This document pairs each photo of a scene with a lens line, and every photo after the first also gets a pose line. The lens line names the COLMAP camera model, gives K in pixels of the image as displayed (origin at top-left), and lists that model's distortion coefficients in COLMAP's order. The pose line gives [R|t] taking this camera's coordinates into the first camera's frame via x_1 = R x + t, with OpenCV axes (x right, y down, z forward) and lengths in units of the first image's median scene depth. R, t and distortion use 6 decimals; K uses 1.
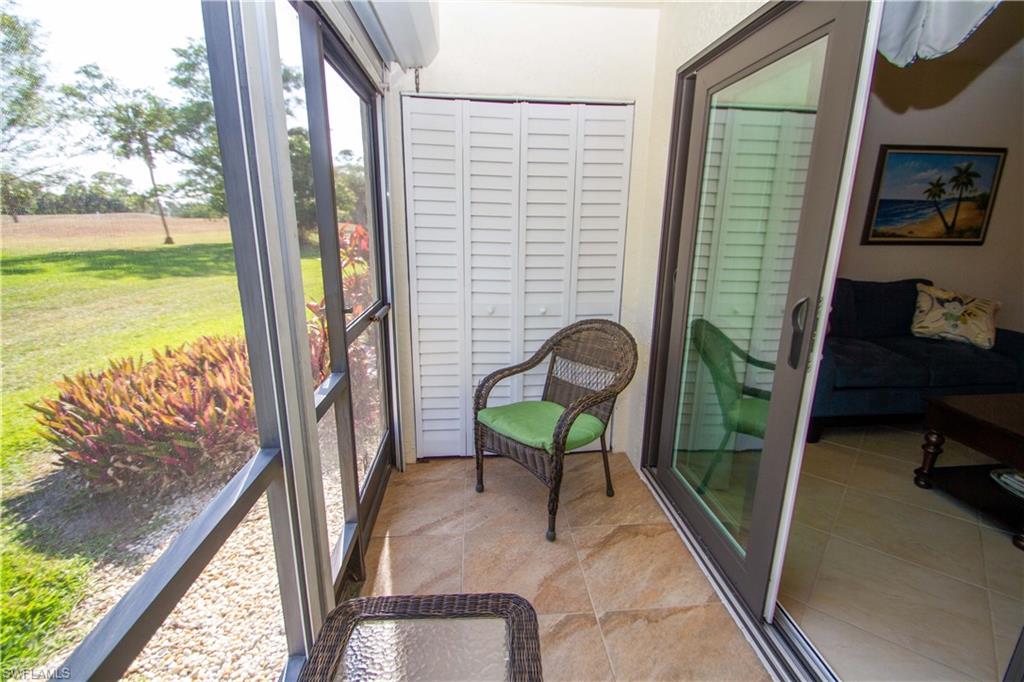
lens RADIAL K [[476.2, 0, 517.6], [0, 476.2, 338.6], [0, 0, 1]] dist [0.015827, -0.015863]
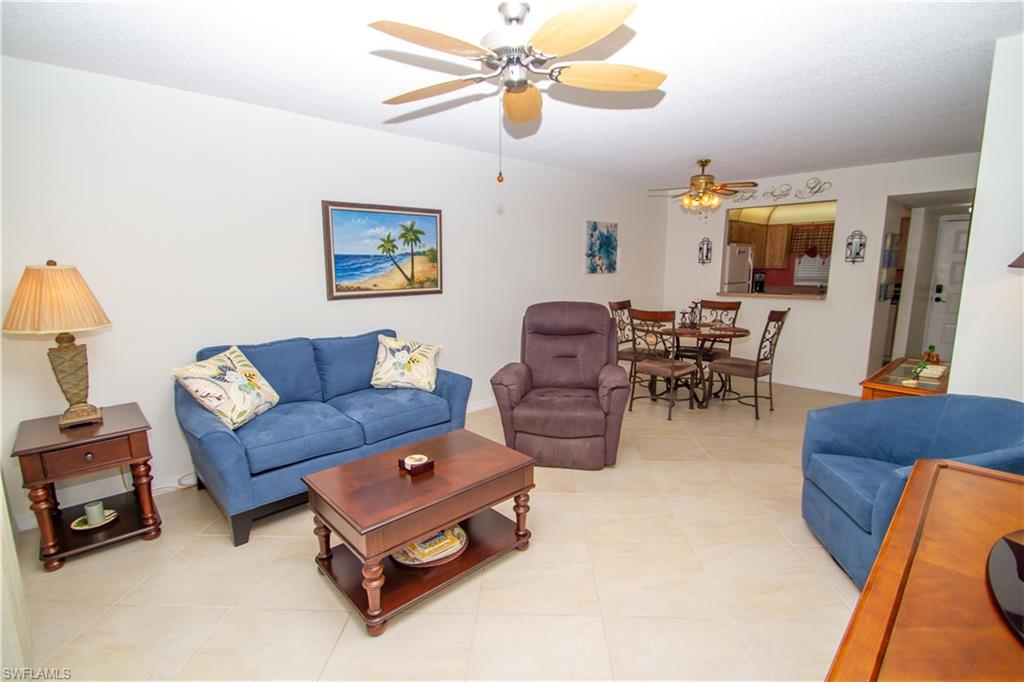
lens RADIAL K [[476.2, 0, 523.6], [0, 476.2, 338.8], [0, 0, 1]] dist [0.015827, -0.015863]
pose [[0.774029, -0.113002, 0.622984, 0.423052], [0.164215, 0.986104, -0.025162, -0.029279], [-0.611483, 0.121779, 0.781830, 0.005555]]
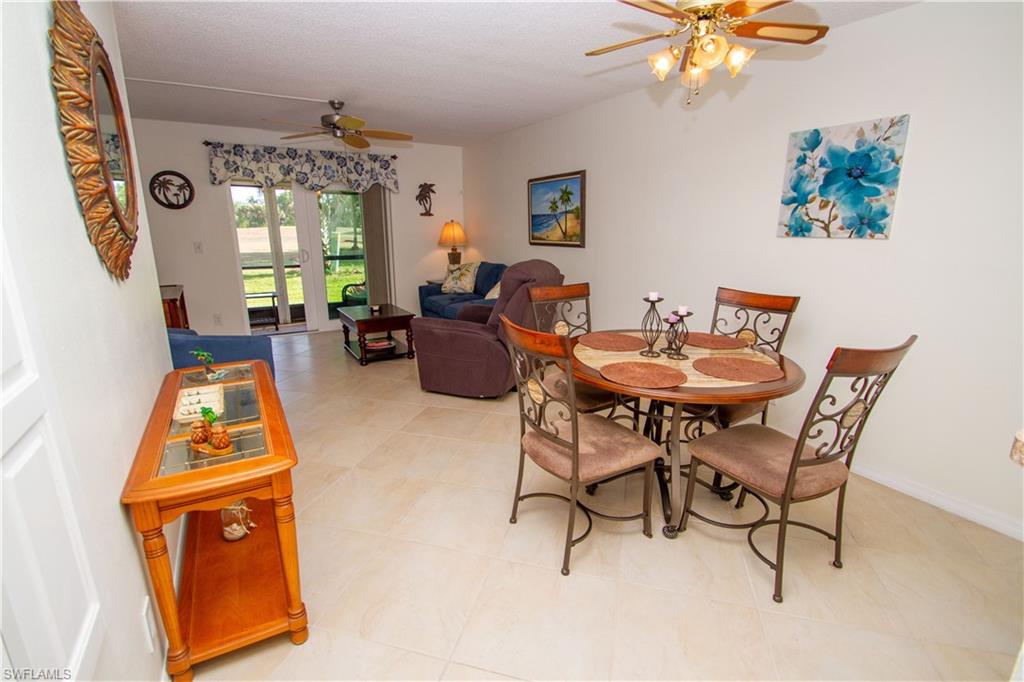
lens RADIAL K [[476.2, 0, 513.5], [0, 476.2, 349.8], [0, 0, 1]] dist [0.015827, -0.015863]
pose [[0.435158, 0.214949, -0.874320, 2.143410], [-0.212782, 0.968128, 0.132108, -0.063734], [0.874850, 0.128551, 0.467025, 0.295875]]
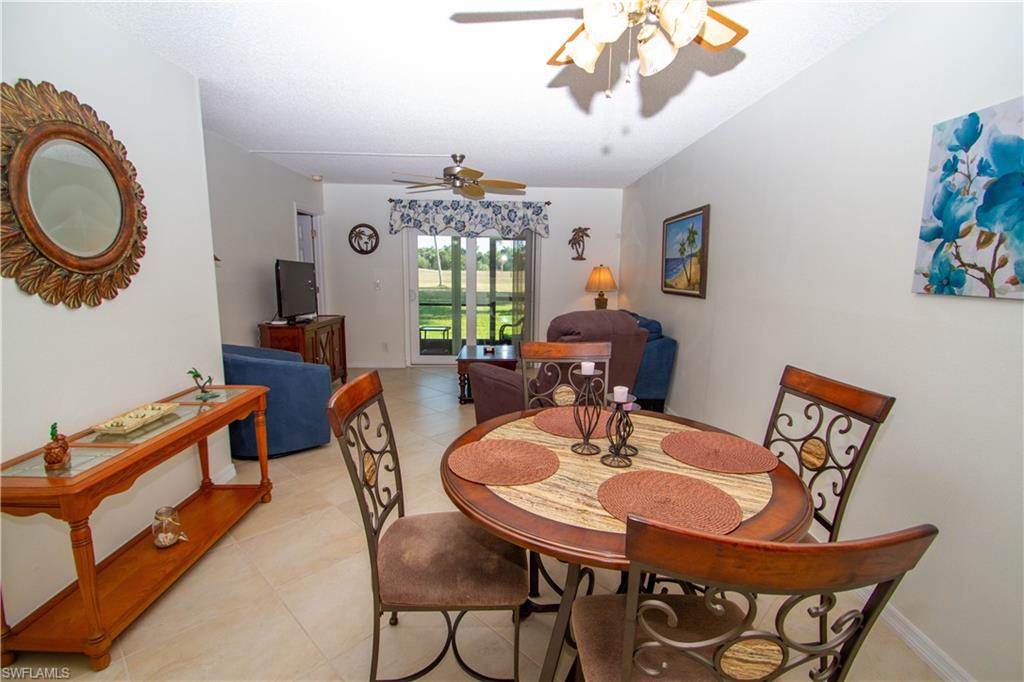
lens RADIAL K [[476.2, 0, 511.8], [0, 476.2, 346.3], [0, 0, 1]] dist [0.015827, -0.015863]
pose [[-0.061565, 0.147476, -0.987148, 2.101708], [-0.254080, 0.954126, 0.158389, -0.161986], [0.965222, 0.260565, -0.021270, 0.683251]]
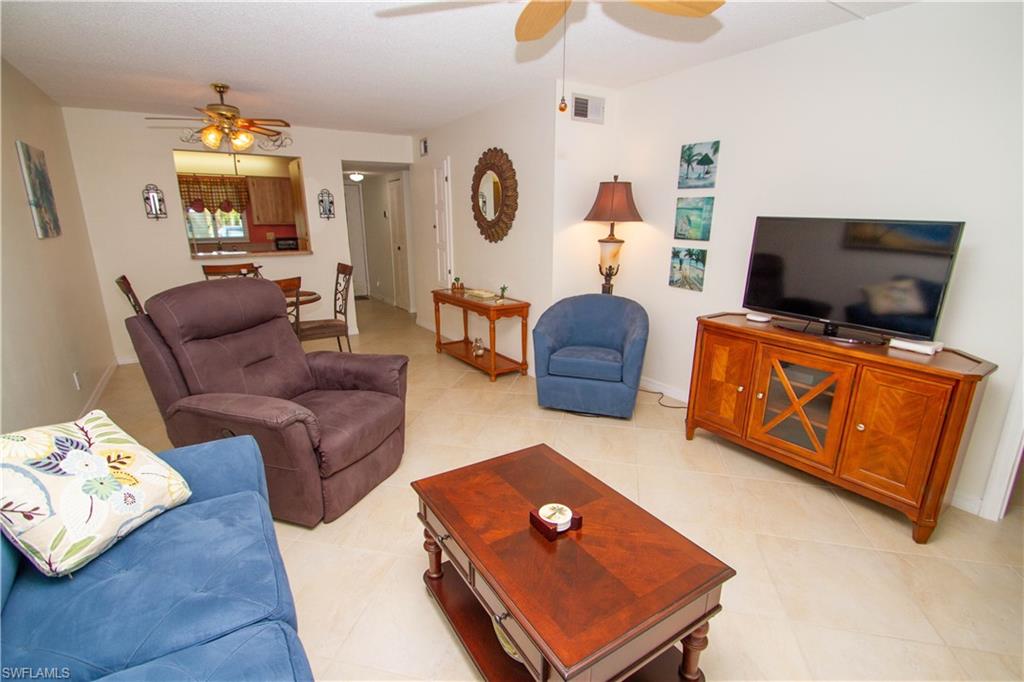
lens RADIAL K [[476.2, 0, 506.7], [0, 476.2, 340.3], [0, 0, 1]] dist [0.015827, -0.015863]
pose [[-0.468213, -0.230768, 0.852950, 0.382071], [0.208922, 0.909013, 0.360620, -0.209391], [-0.858562, 0.347047, -0.377399, 0.728994]]
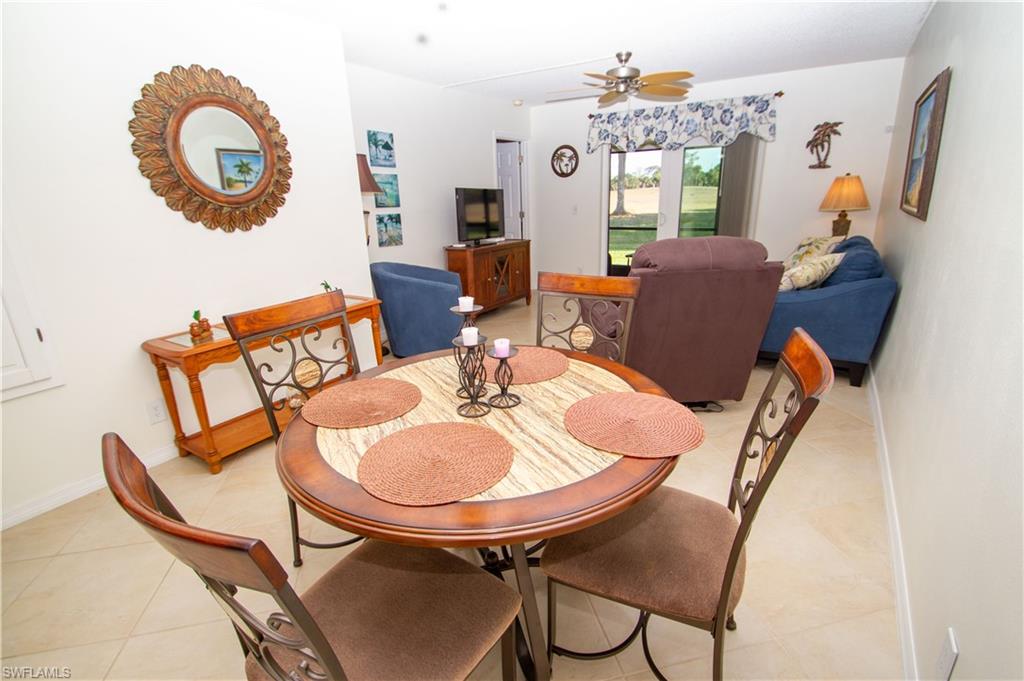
lens RADIAL K [[476.2, 0, 509.2], [0, 476.2, 345.2], [0, 0, 1]] dist [0.015827, -0.015863]
pose [[-0.605598, 0.247433, -0.756325, 1.946550], [-0.169938, 0.888294, 0.426678, -0.236326], [0.777414, 0.386924, -0.495901, 0.989847]]
